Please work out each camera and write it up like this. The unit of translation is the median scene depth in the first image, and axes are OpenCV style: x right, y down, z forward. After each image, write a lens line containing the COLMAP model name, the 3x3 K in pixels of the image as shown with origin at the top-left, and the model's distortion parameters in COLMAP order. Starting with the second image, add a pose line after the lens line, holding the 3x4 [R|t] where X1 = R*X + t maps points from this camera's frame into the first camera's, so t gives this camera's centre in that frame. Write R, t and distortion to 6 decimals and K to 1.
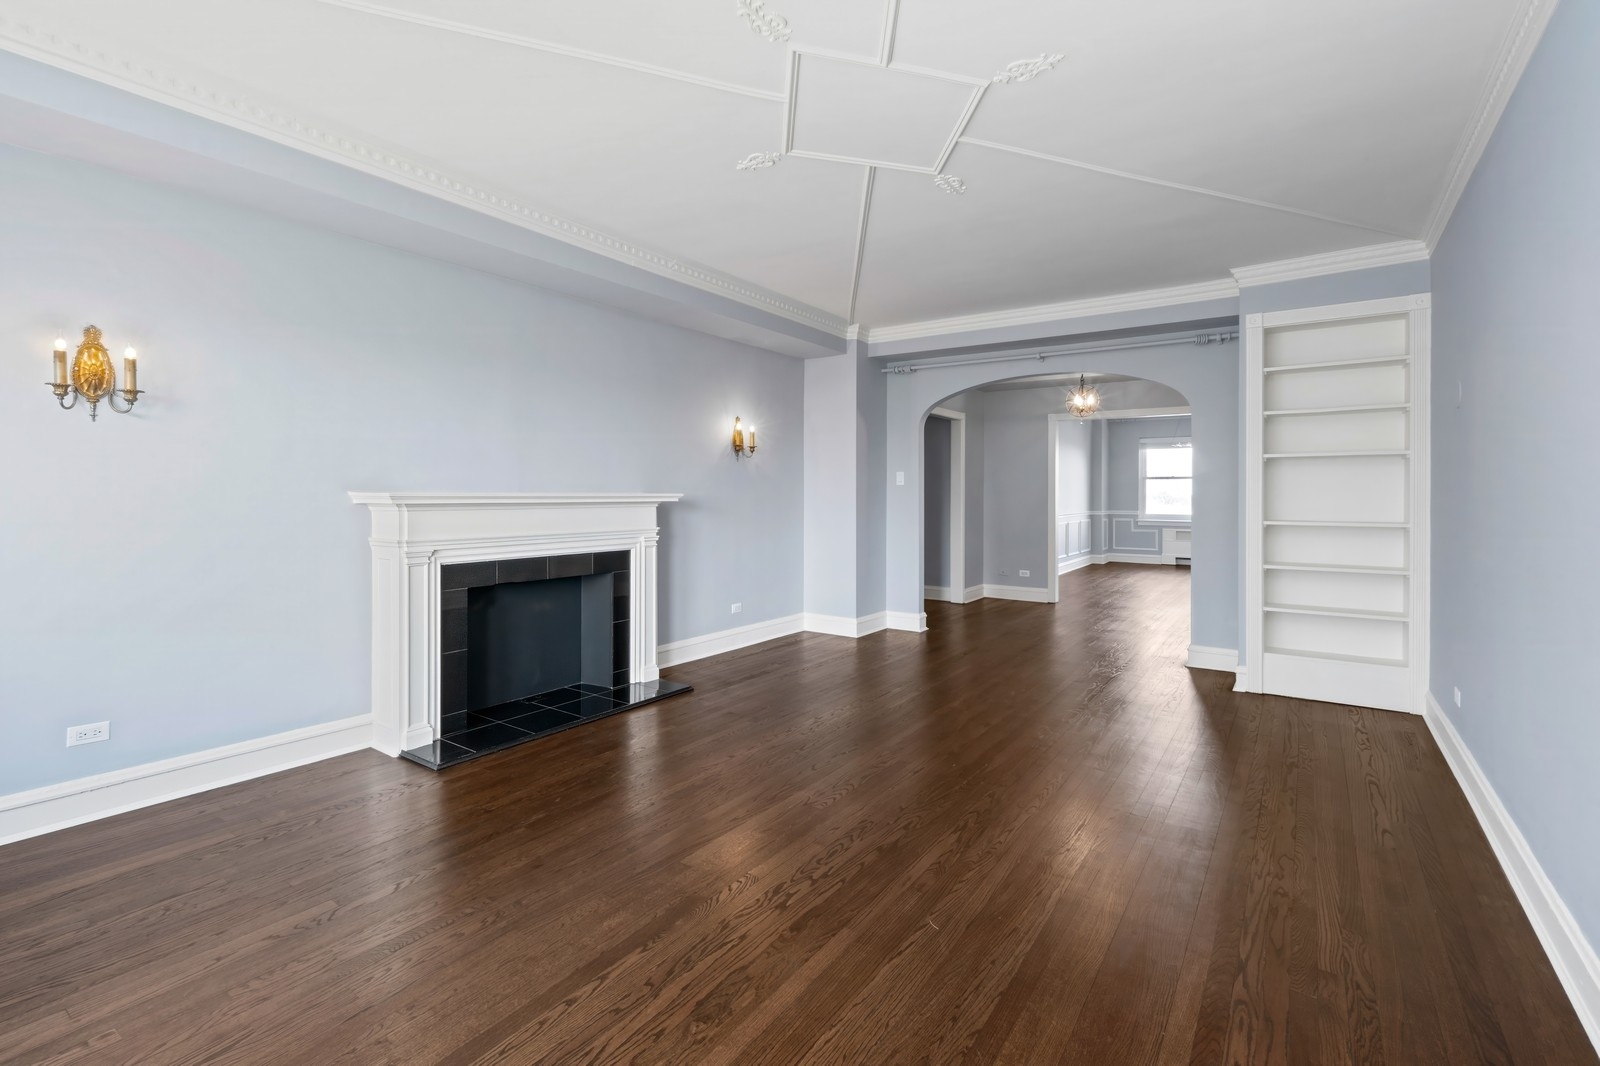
lens RADIAL K [[718.3, 0, 796.4], [0, 718.3, 504.5], [0, 0, 1]] dist [0.000888, -0.000164]
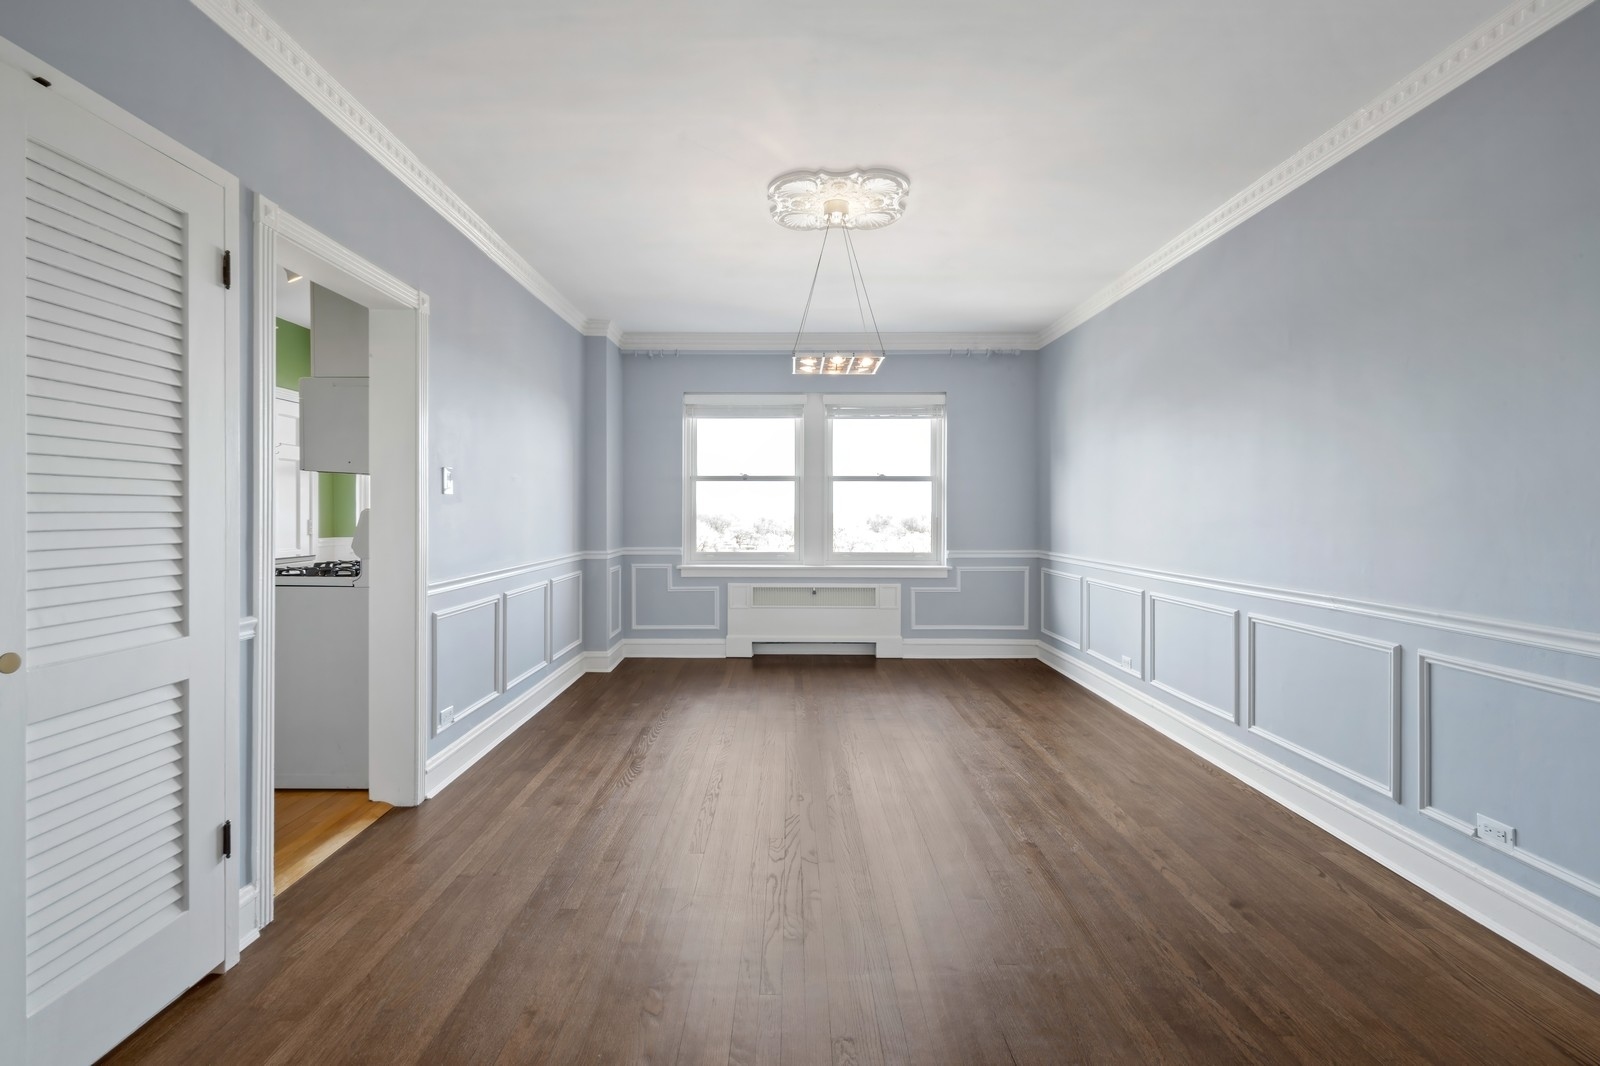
lens RADIAL K [[718.3, 0, 796.4], [0, 718.3, 504.5], [0, 0, 1]] dist [0.000888, -0.000164]
pose [[0.812125, 0.002559, 0.583478, 0.262616], [0.005112, 0.999921, -0.011500, -0.013360], [-0.583461, 0.012322, 0.812048, 0.574487]]
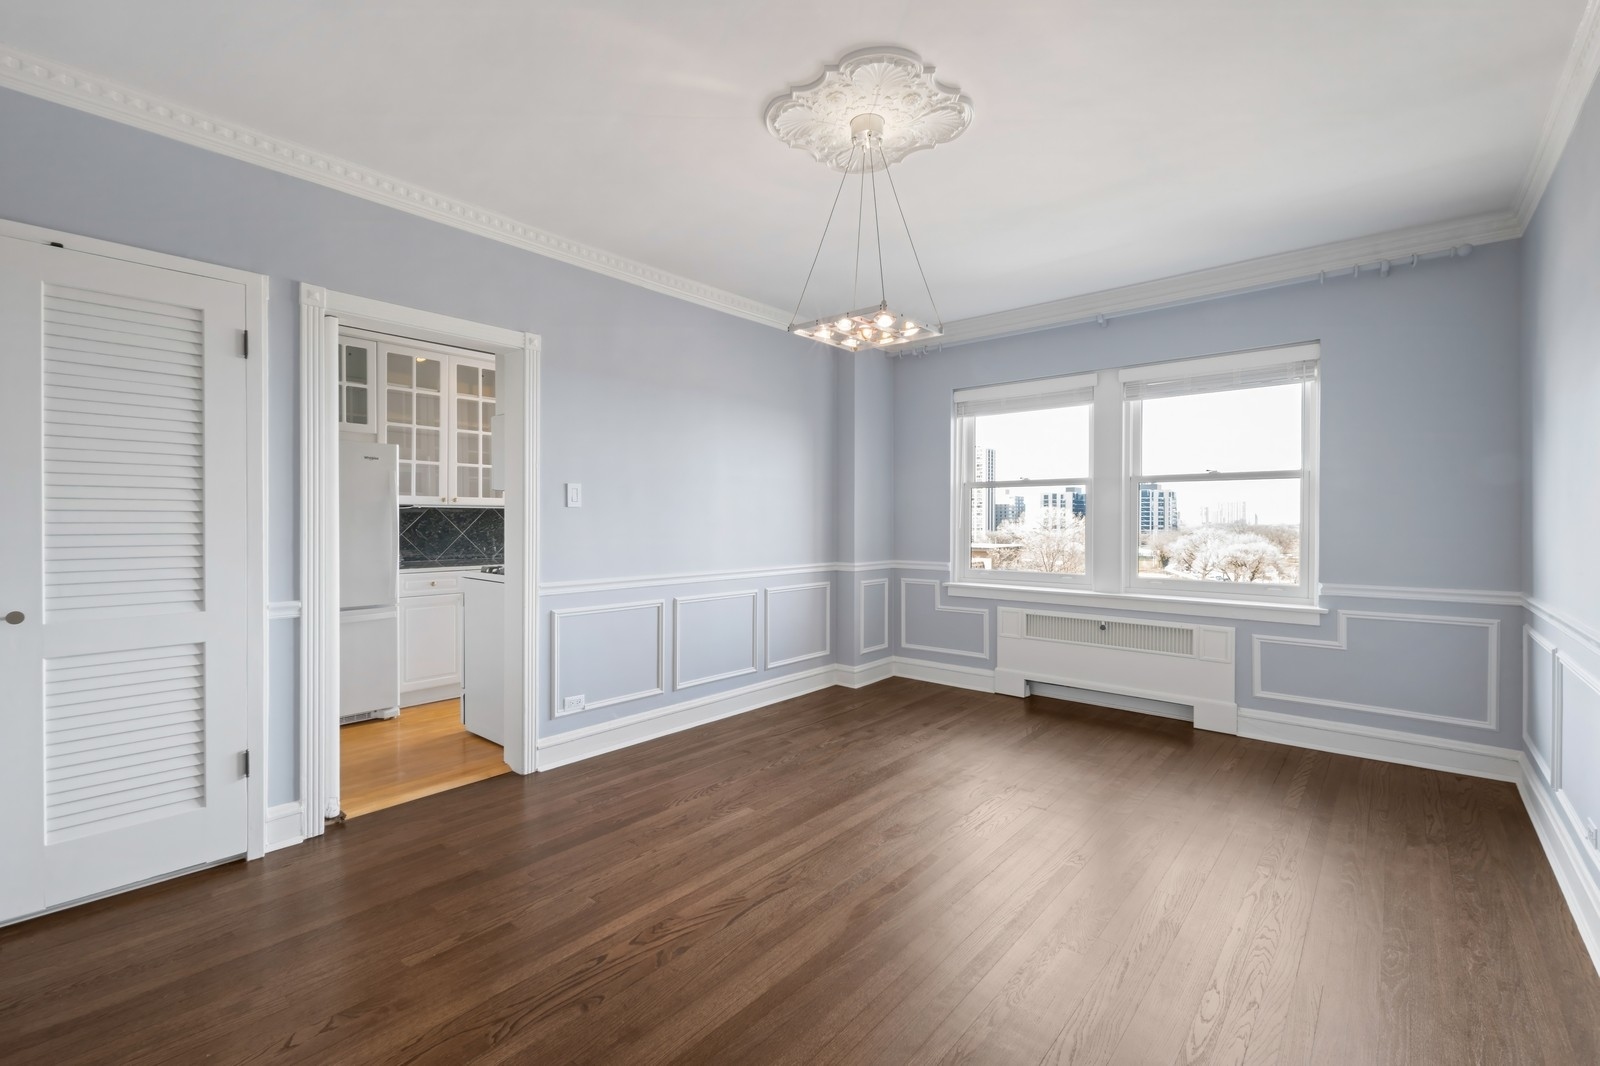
lens RADIAL K [[701.1, 0, 805.2], [0, 701.1, 516.7], [0, 0, 1]] dist [0.001802, 0.000068]
pose [[0.995730, -0.002372, -0.092282, 0.432454], [0.001279, 0.999928, -0.011909, -0.013177], [0.092304, 0.011741, 0.995662, 0.581860]]
